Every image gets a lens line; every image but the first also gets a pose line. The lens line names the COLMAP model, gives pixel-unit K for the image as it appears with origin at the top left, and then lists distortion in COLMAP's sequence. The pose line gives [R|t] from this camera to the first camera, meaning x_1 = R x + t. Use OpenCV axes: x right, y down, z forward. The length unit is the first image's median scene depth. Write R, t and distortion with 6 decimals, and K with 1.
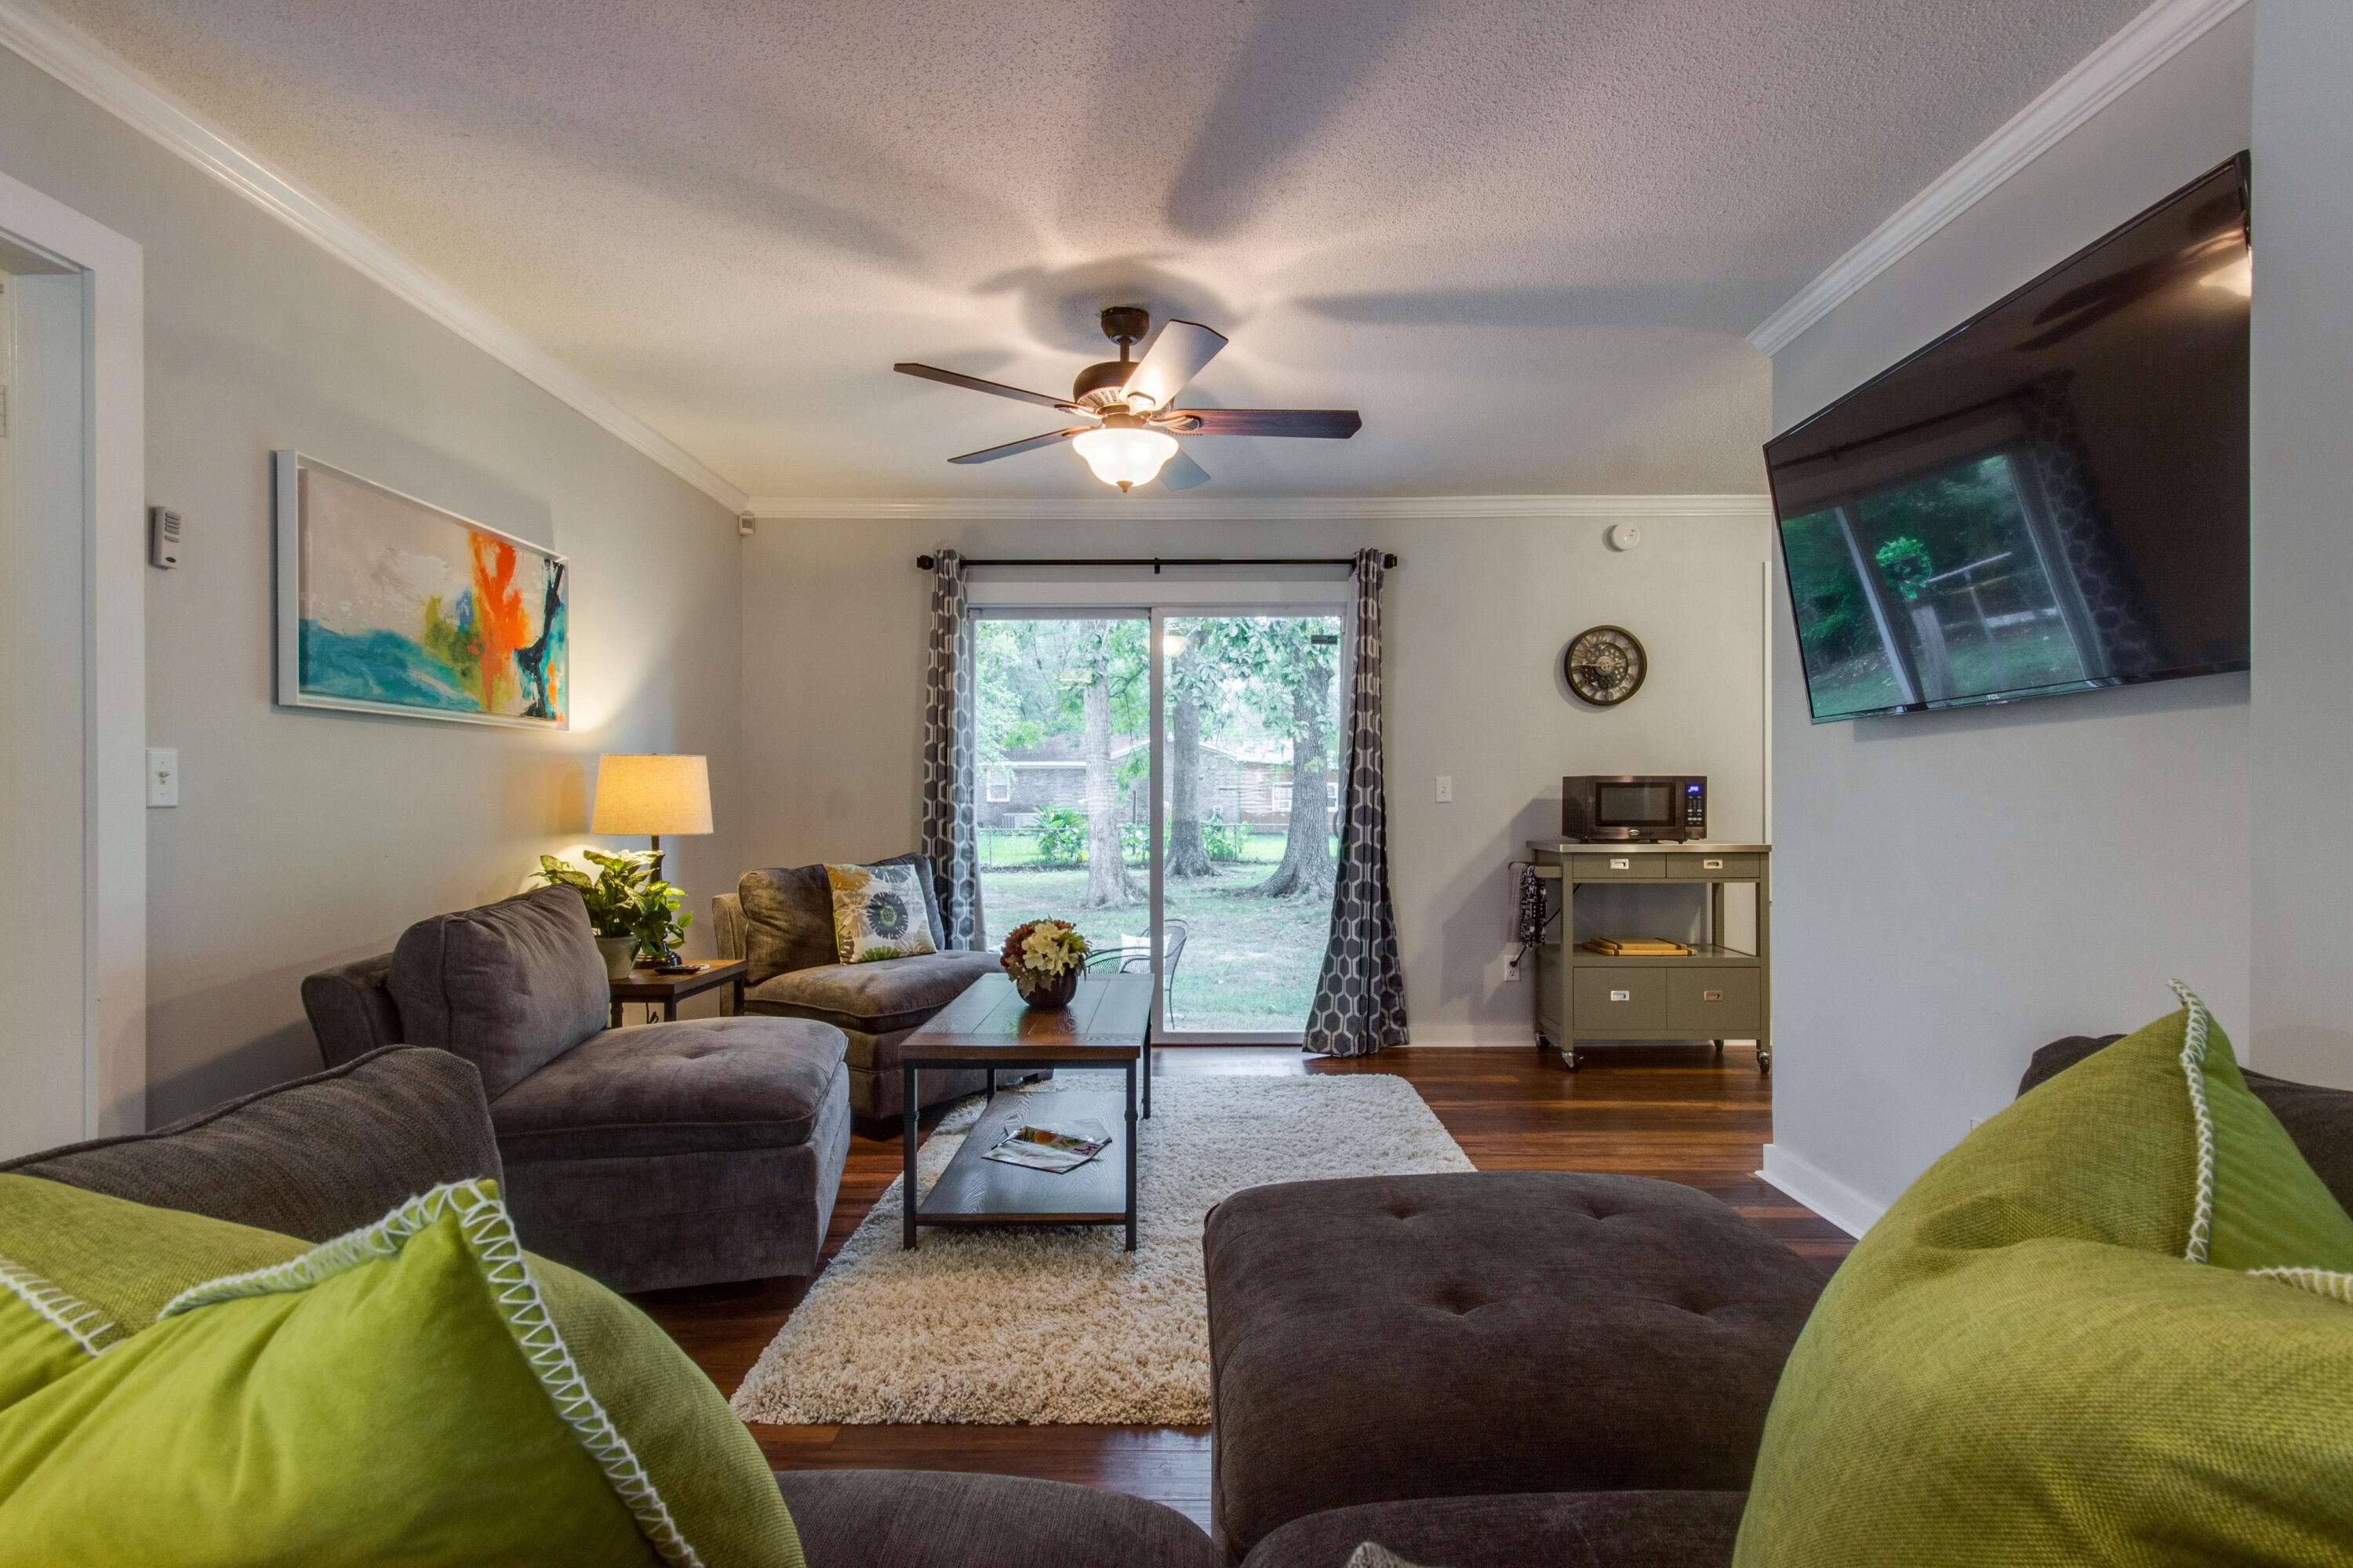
lens RADIAL K [[1091.8, 0, 1185.2], [0, 1091.8, 795.2], [0, 0, 1]] dist [0.002312, 0.000838]
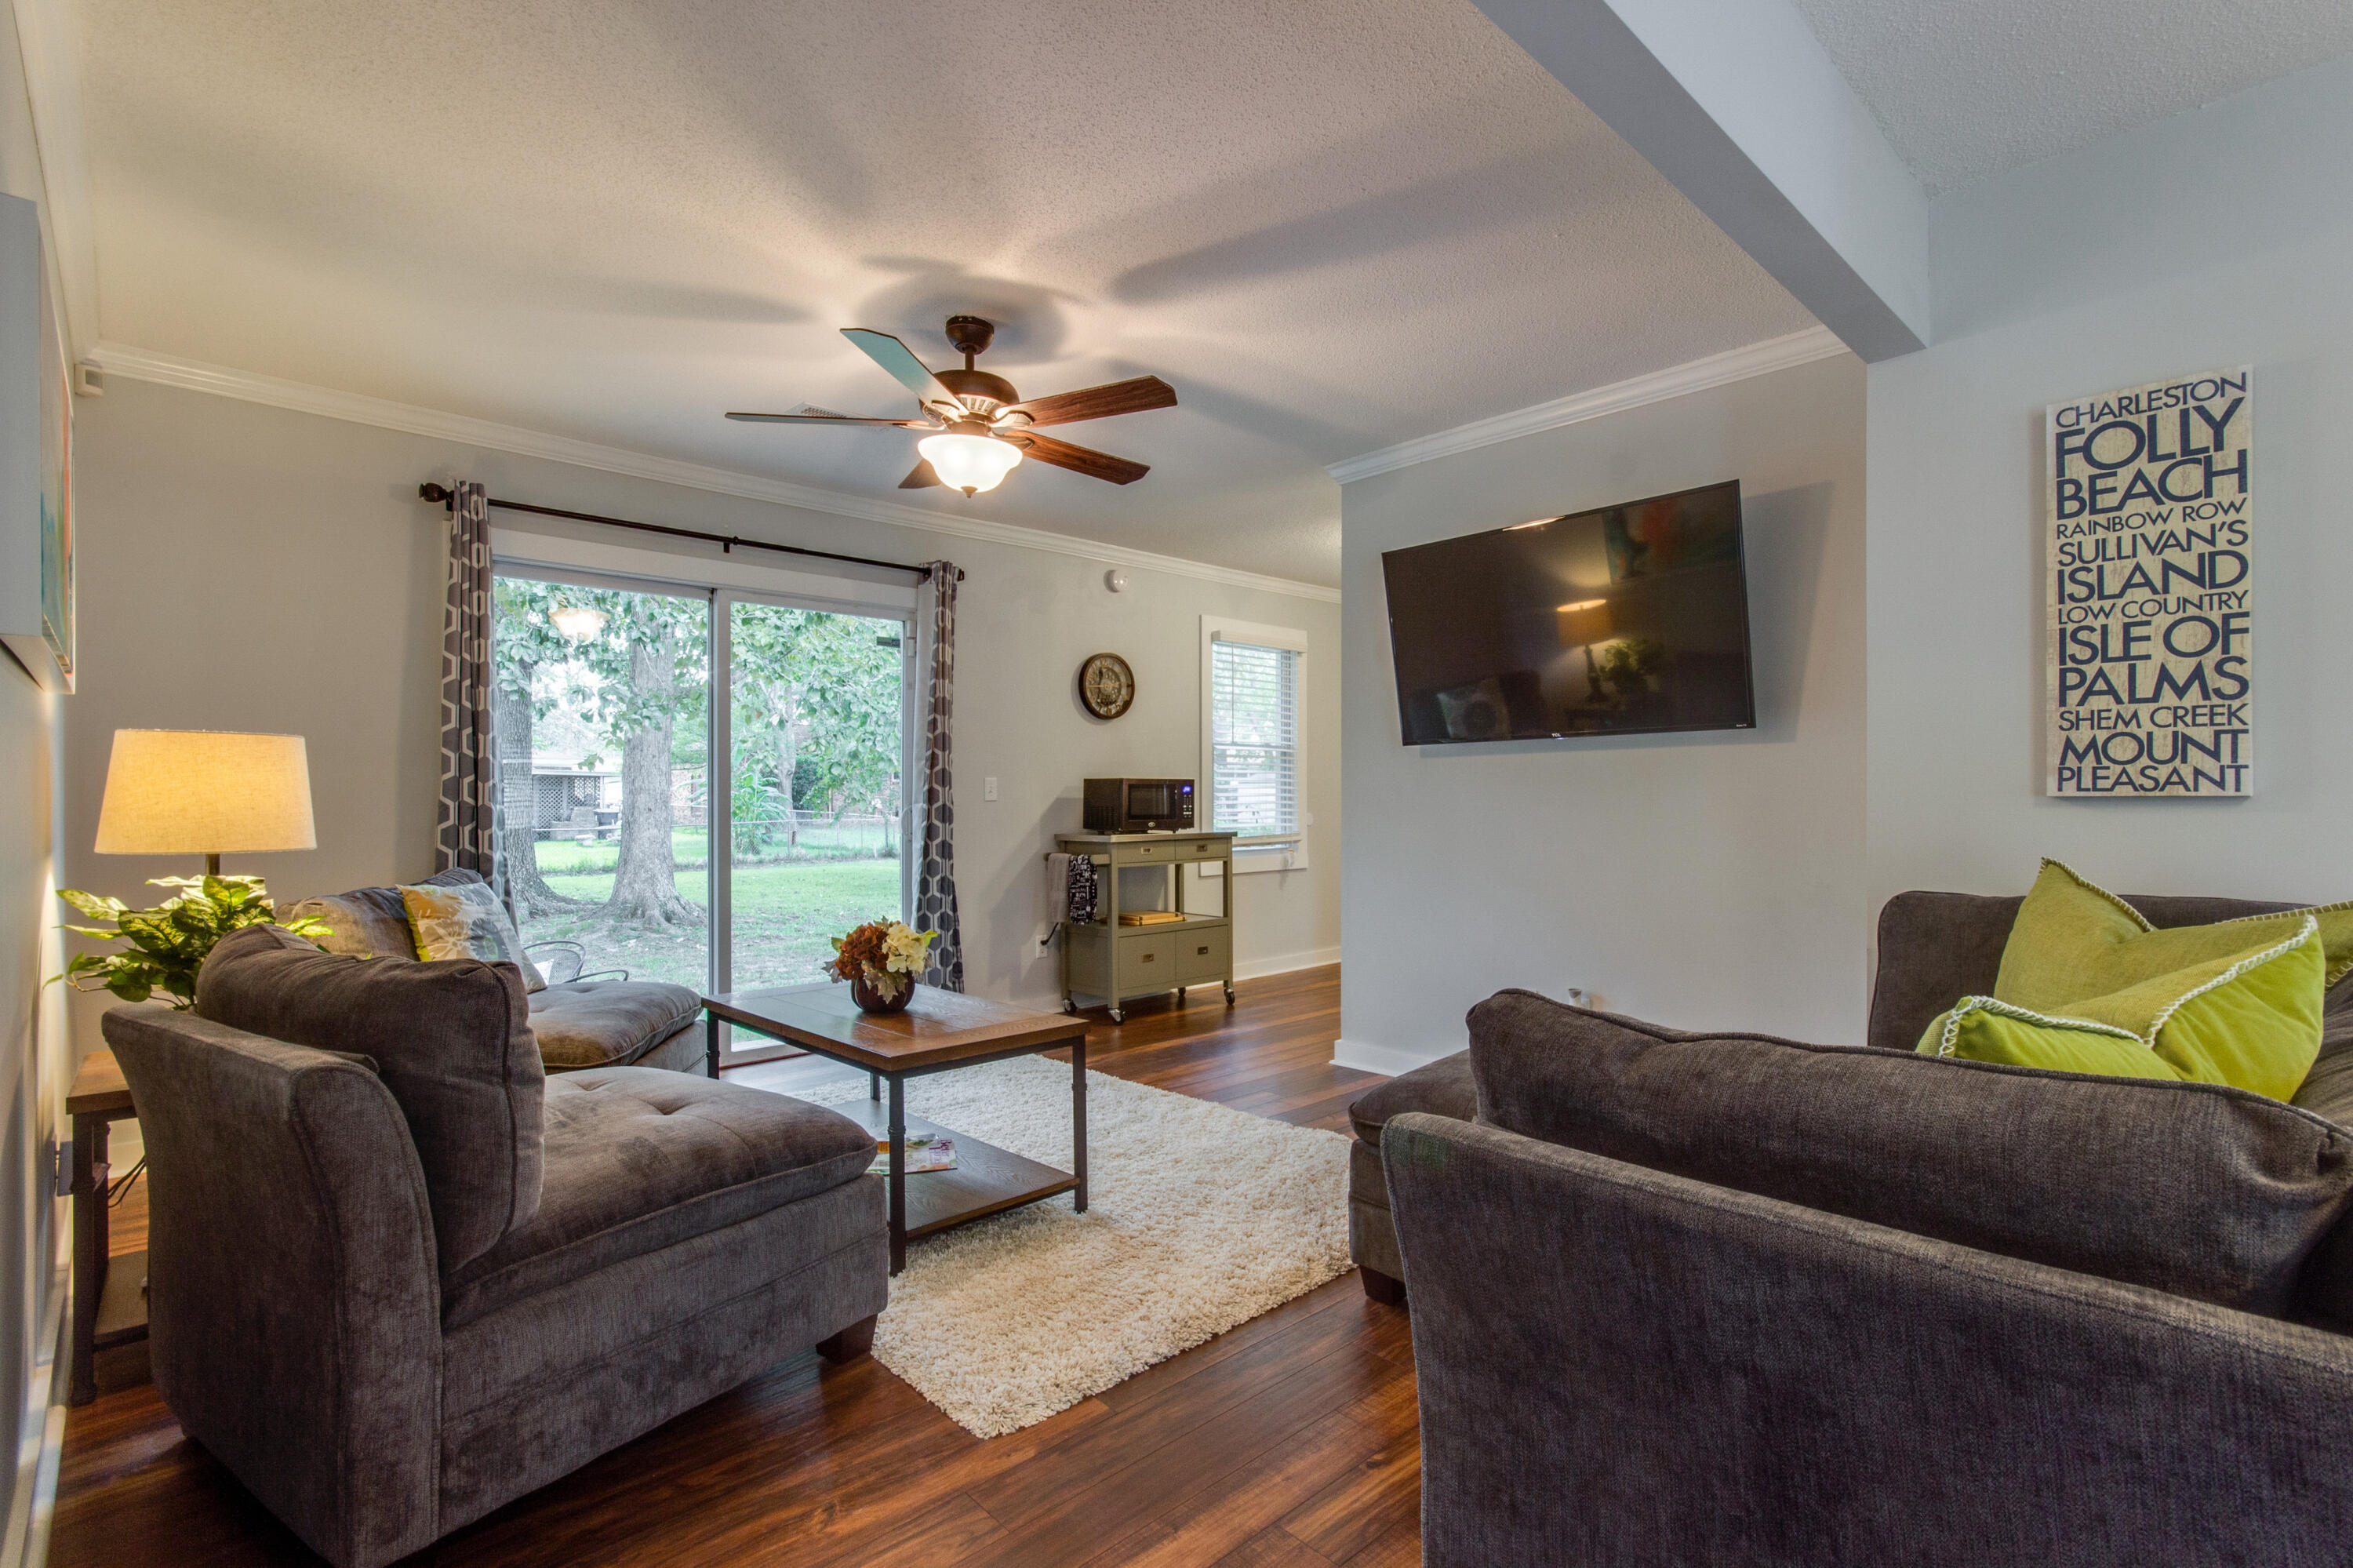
lens RADIAL K [[1091.8, 0, 1185.2], [0, 1091.8, 795.2], [0, 0, 1]] dist [0.002312, 0.000838]
pose [[0.723773, -0.000853, 0.690038, -0.394770], [0.002290, 0.999997, -0.001166, 0.002535], [-0.690035, 0.002424, 0.723772, 0.076408]]
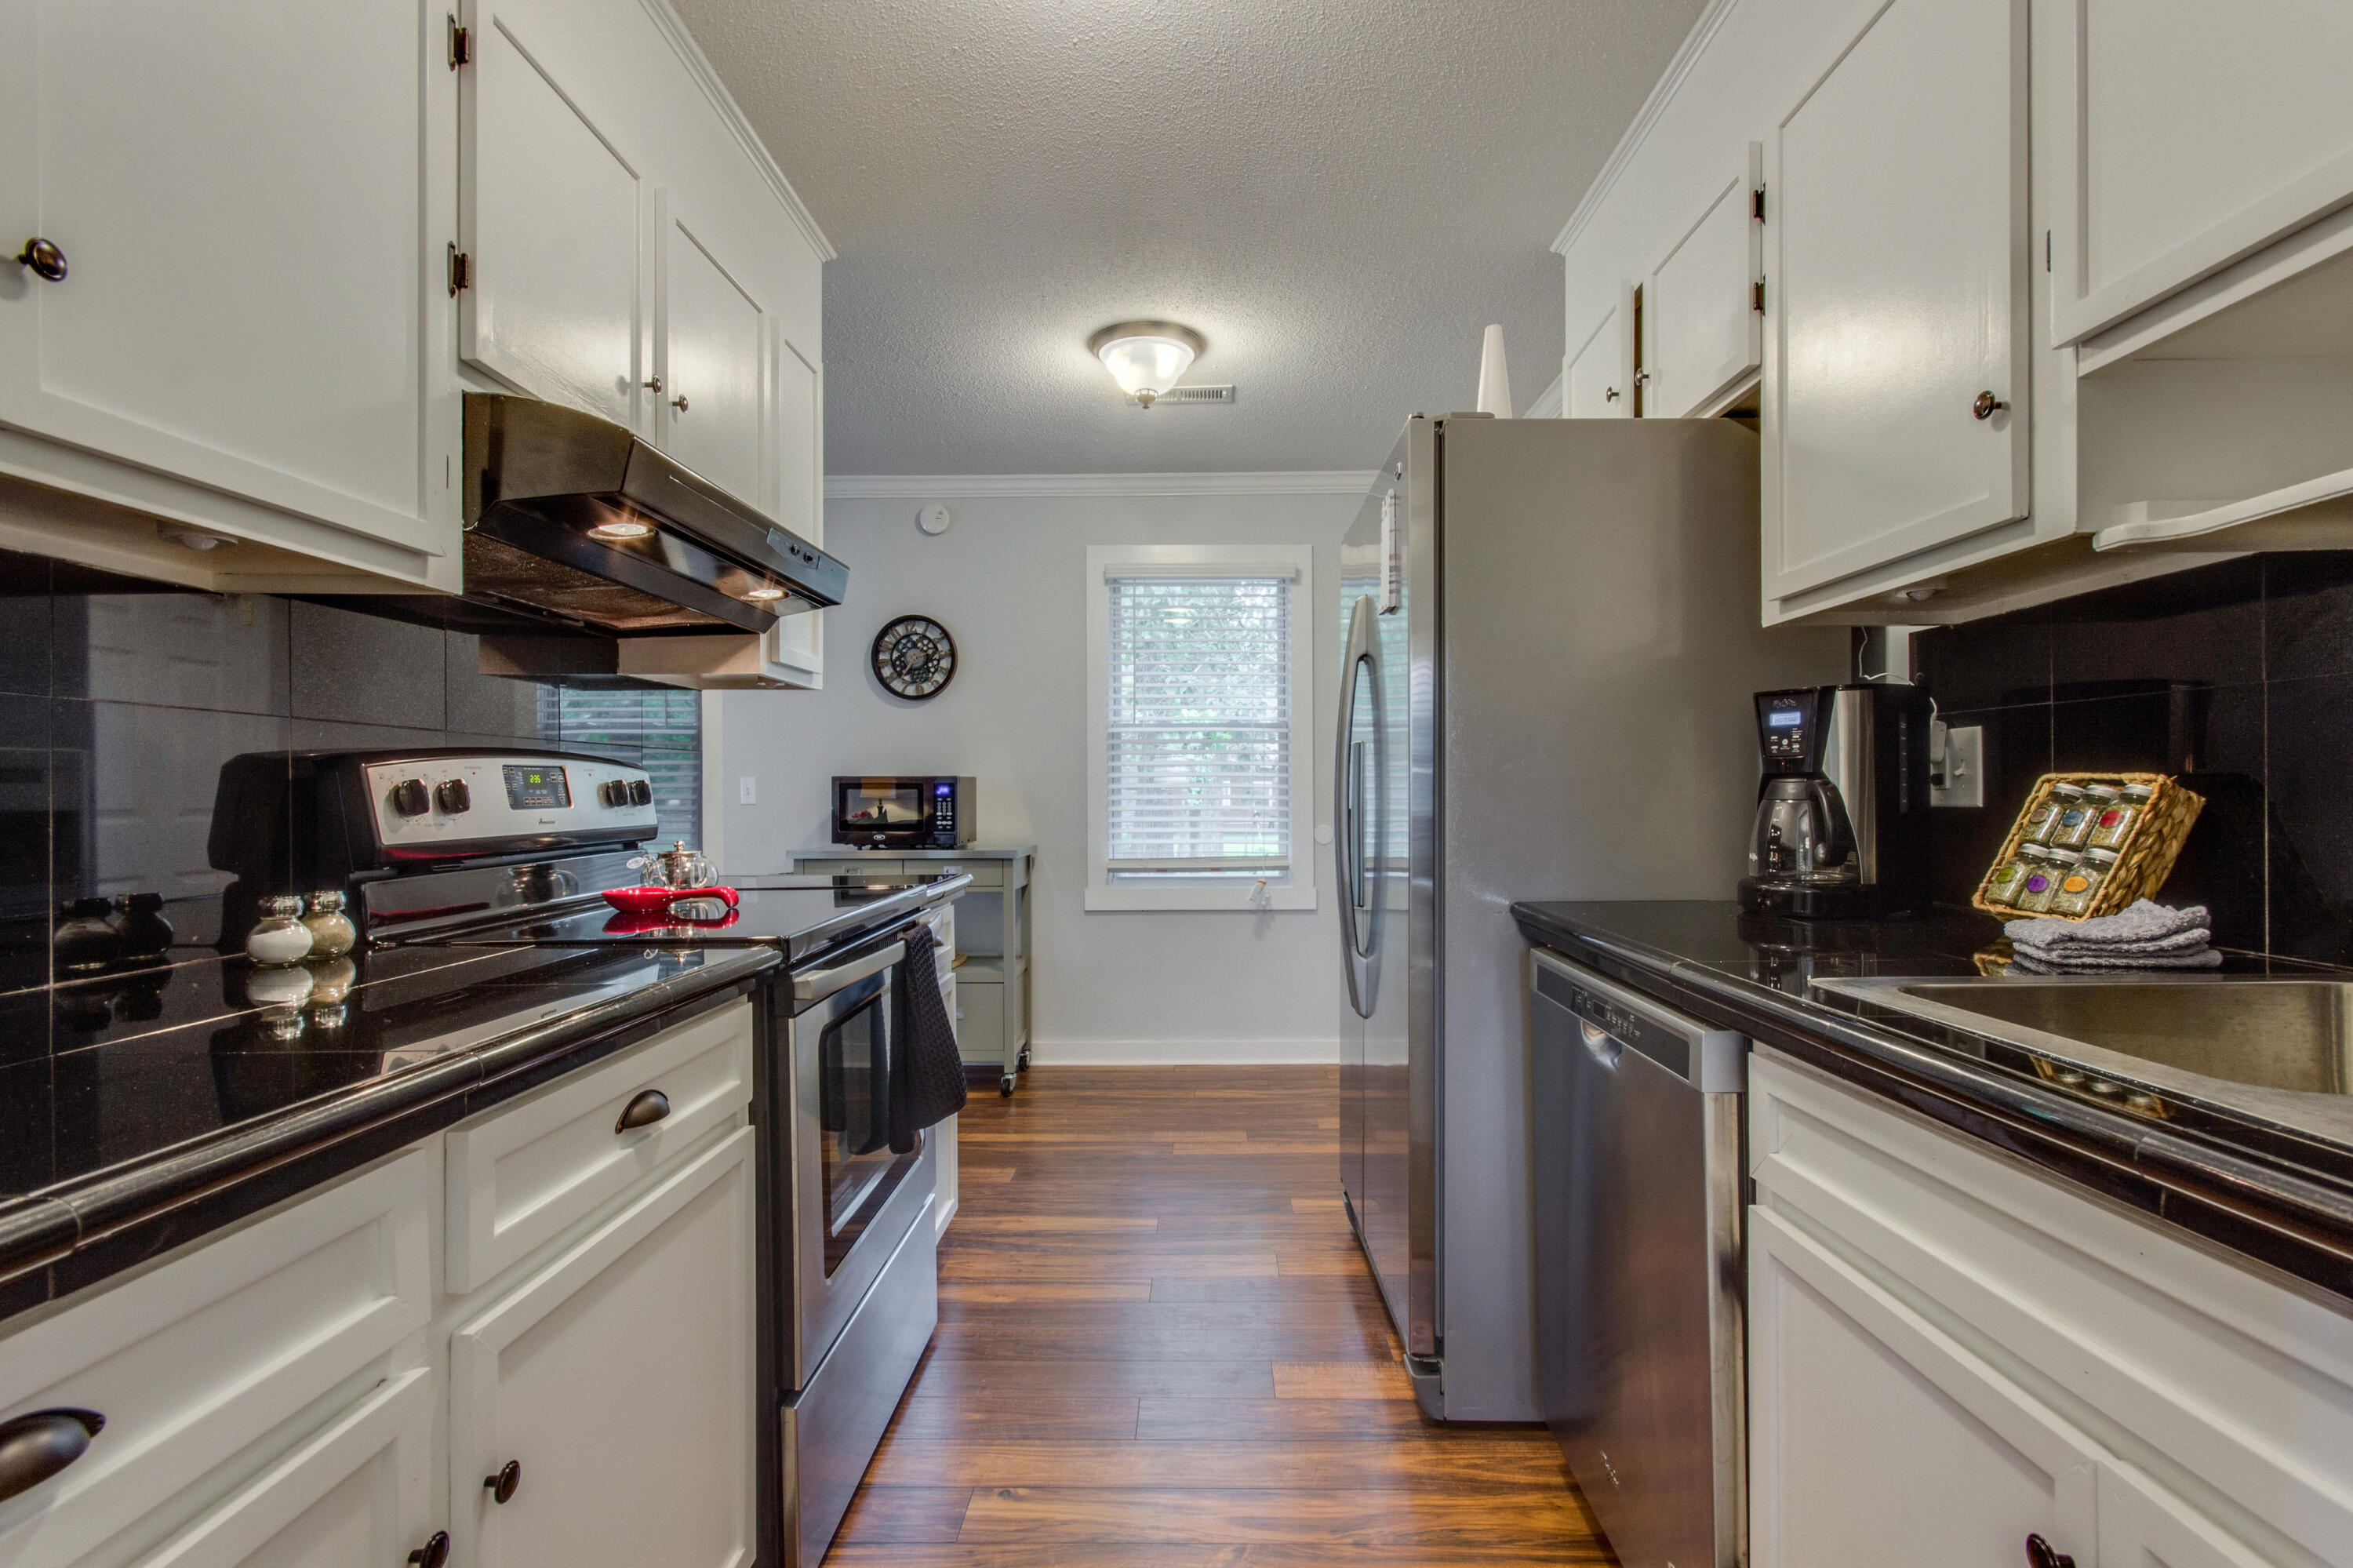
lens RADIAL K [[1091.8, 0, 1185.2], [0, 1091.8, 795.2], [0, 0, 1]] dist [0.002312, 0.000838]
pose [[0.999811, -0.002655, -0.019278, 0.656452], [0.002583, 0.999990, -0.003758, 0.002457], [0.019288, 0.003707, 0.999807, 0.076512]]
